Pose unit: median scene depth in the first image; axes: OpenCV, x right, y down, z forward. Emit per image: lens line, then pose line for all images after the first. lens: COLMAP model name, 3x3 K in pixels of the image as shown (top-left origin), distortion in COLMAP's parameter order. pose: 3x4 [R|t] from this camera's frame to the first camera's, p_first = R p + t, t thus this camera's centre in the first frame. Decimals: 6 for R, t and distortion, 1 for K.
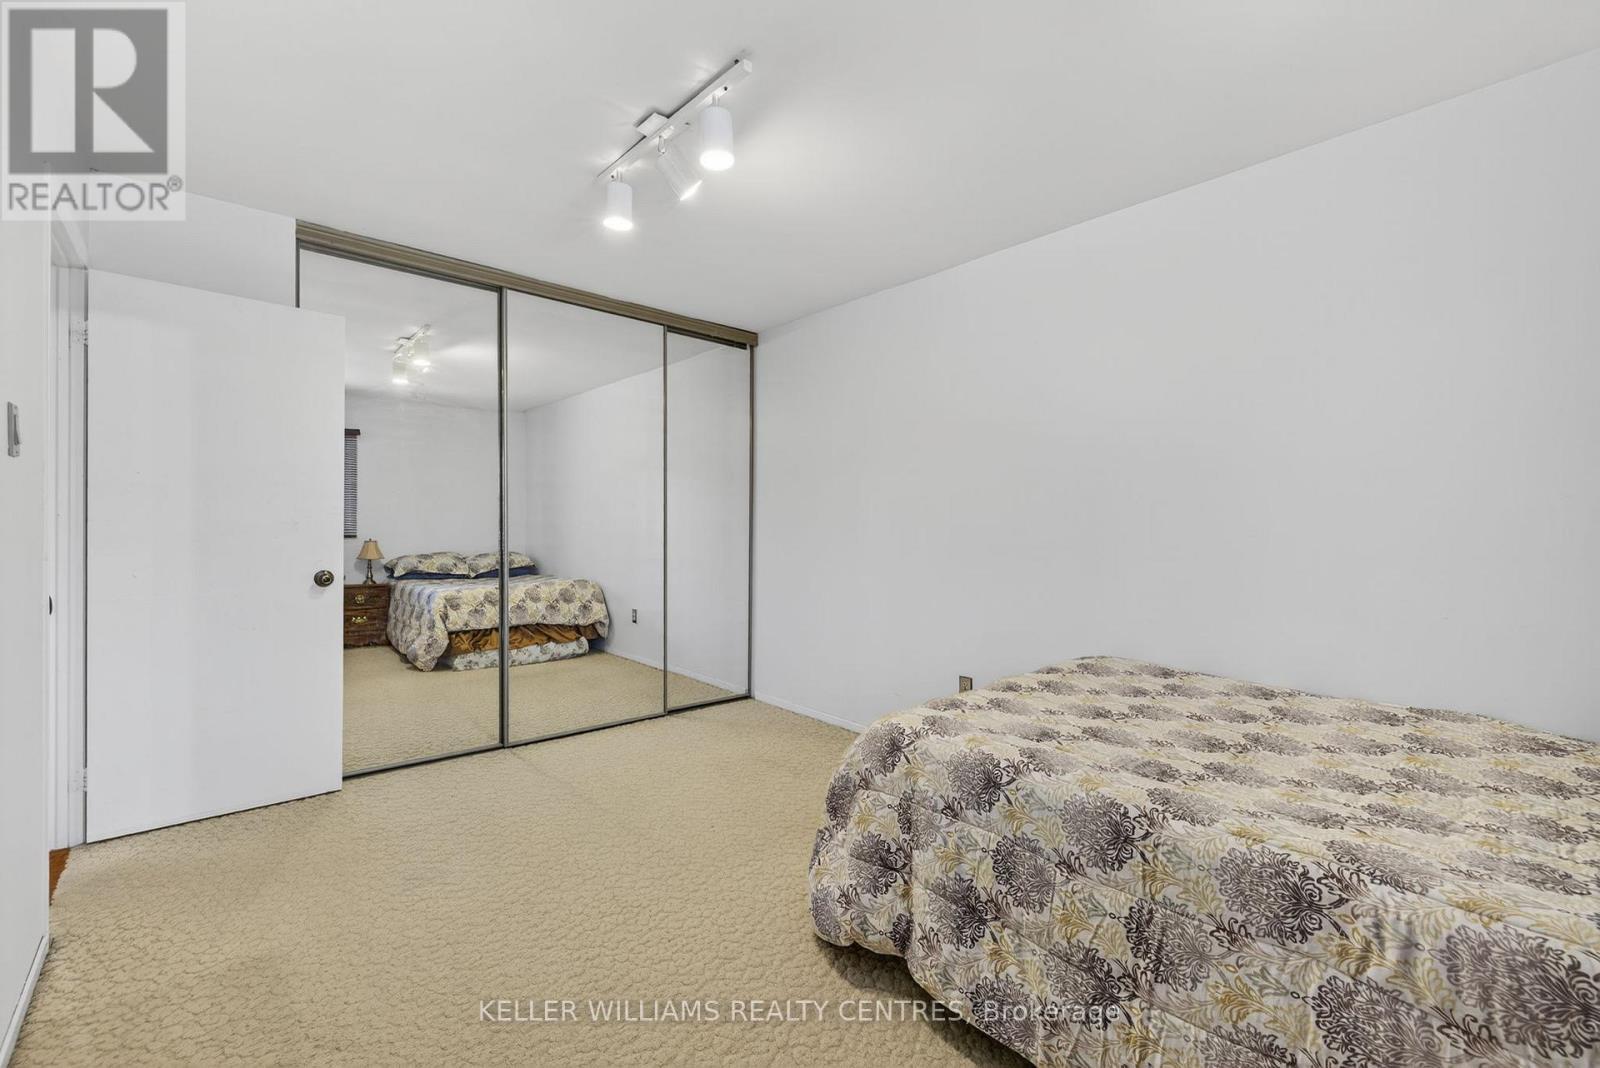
lens RADIAL K [[681.4, 0, 791.9], [0, 681.4, 520.6], [0, 0, 1]] dist [0.001291, 0.000166]
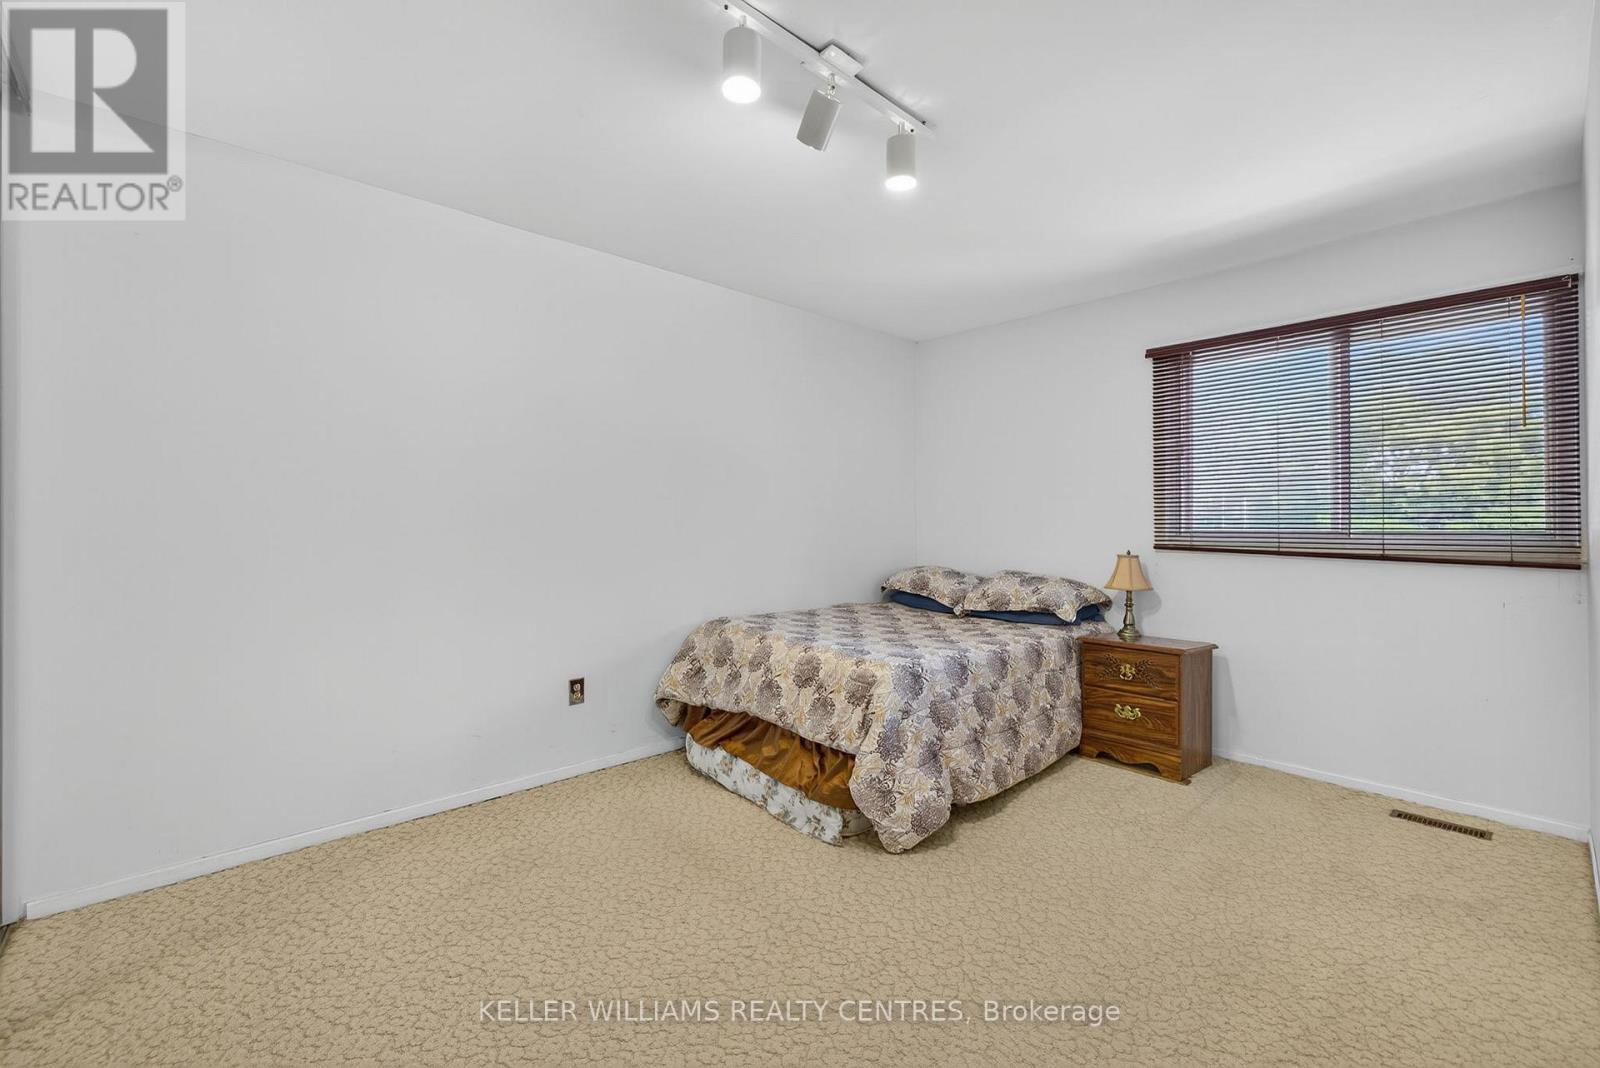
lens RADIAL K [[681.4, 0, 791.9], [0, 681.4, 520.6], [0, 0, 1]] dist [0.001291, 0.000166]
pose [[-0.013269, 0.007880, 0.999881, -1.295631], [0.011851, 0.999900, -0.007723, 0.014973], [-0.999842, 0.011747, -0.013361, 1.305527]]
